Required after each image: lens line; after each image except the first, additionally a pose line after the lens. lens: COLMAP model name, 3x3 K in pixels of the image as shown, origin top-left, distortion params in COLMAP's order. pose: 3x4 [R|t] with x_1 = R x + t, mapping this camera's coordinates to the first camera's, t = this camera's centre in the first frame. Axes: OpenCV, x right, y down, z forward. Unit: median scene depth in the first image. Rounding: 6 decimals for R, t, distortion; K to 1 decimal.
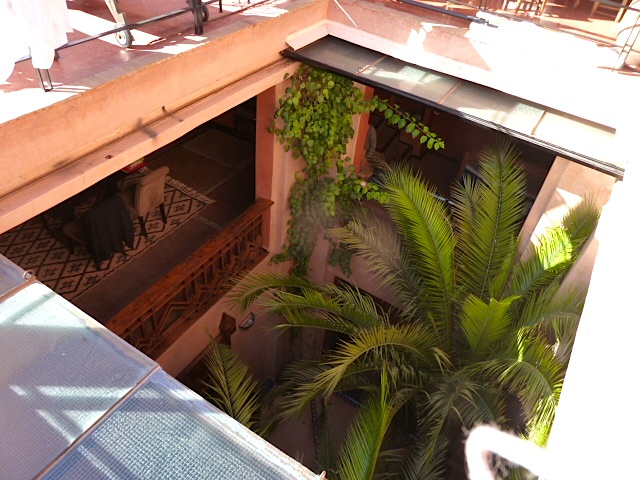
lens RADIAL K [[482.1, 0, 321.7], [0, 482.1, 238.9], [0, 0, 1]] dist [-0.020606, 0.004347]
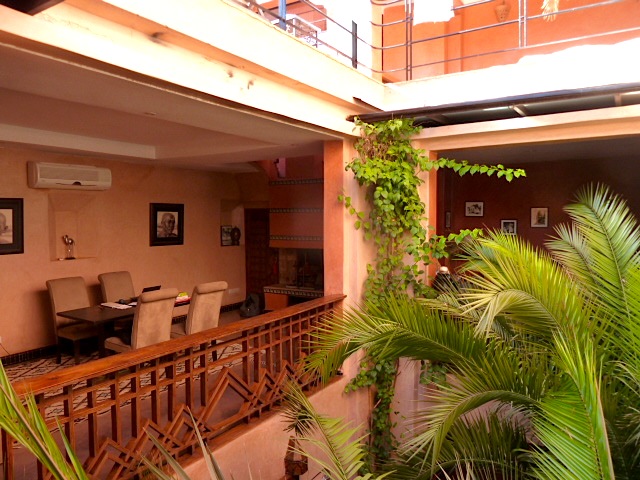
lens RADIAL K [[482.1, 0, 321.7], [0, 482.1, 238.9], [0, 0, 1]] dist [-0.020606, 0.004347]
pose [[0.994244, -0.101607, -0.033985, -0.106304], [0.056114, 0.764052, -0.642710, 0.414924], [0.091270, 0.637103, 0.765356, 0.267224]]
